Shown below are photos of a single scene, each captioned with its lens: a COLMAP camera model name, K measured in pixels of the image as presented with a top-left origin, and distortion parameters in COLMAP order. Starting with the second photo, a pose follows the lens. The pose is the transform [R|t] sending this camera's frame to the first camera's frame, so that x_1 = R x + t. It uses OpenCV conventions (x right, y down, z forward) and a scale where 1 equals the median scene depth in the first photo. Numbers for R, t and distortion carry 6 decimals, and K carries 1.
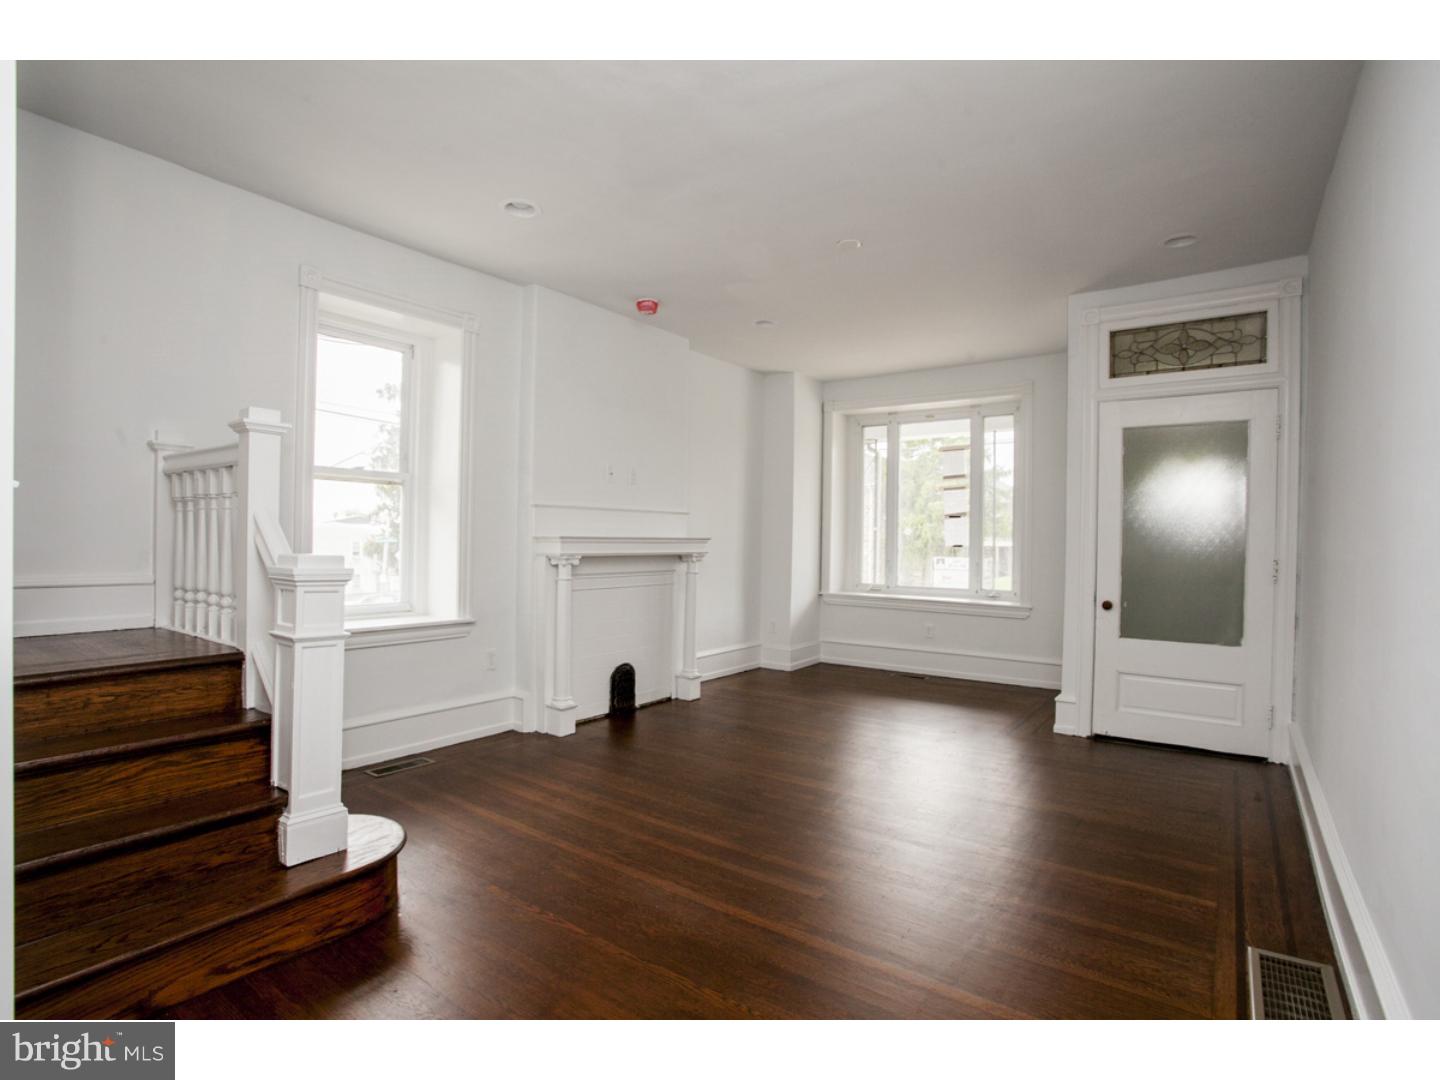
lens RADIAL K [[754.4, 0, 720.0], [0, 754.4, 540.0], [0, 0, 1]] dist [0.028869, 0.000656]
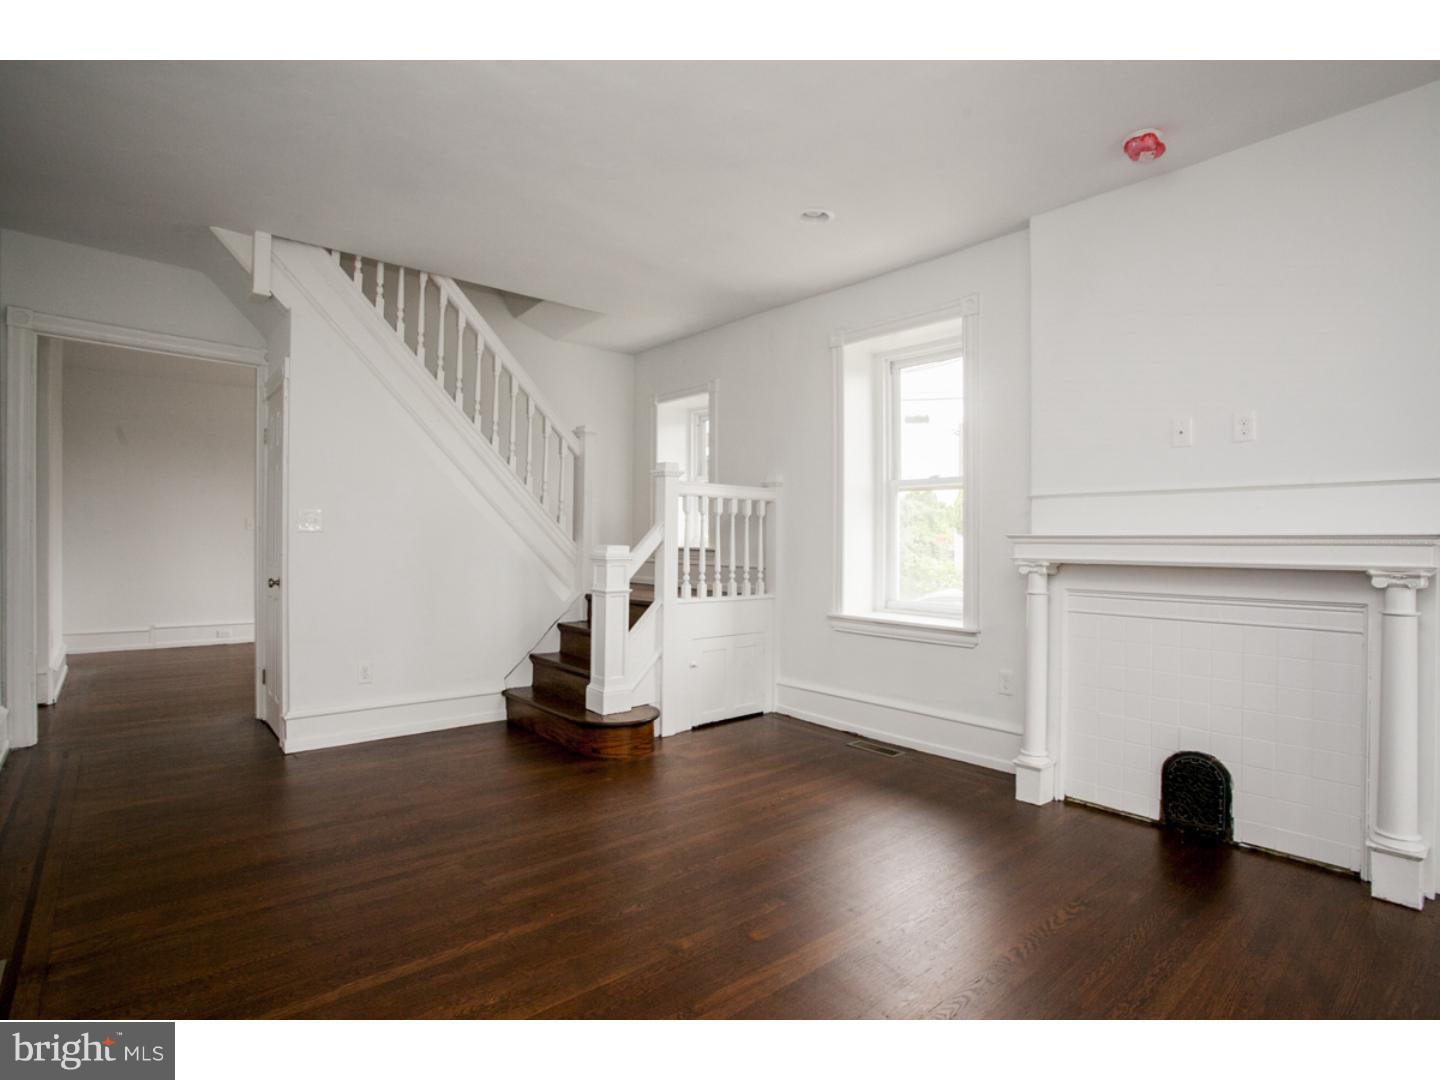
lens RADIAL K [[754.4, 0, 720.0], [0, 754.4, 540.0], [0, 0, 1]] dist [0.028869, 0.000656]
pose [[-0.220233, -0.022067, -0.975198, 0.621907], [-0.015010, 0.999702, -0.019232, 0.019908], [0.975332, 0.010403, -0.220498, 0.903755]]
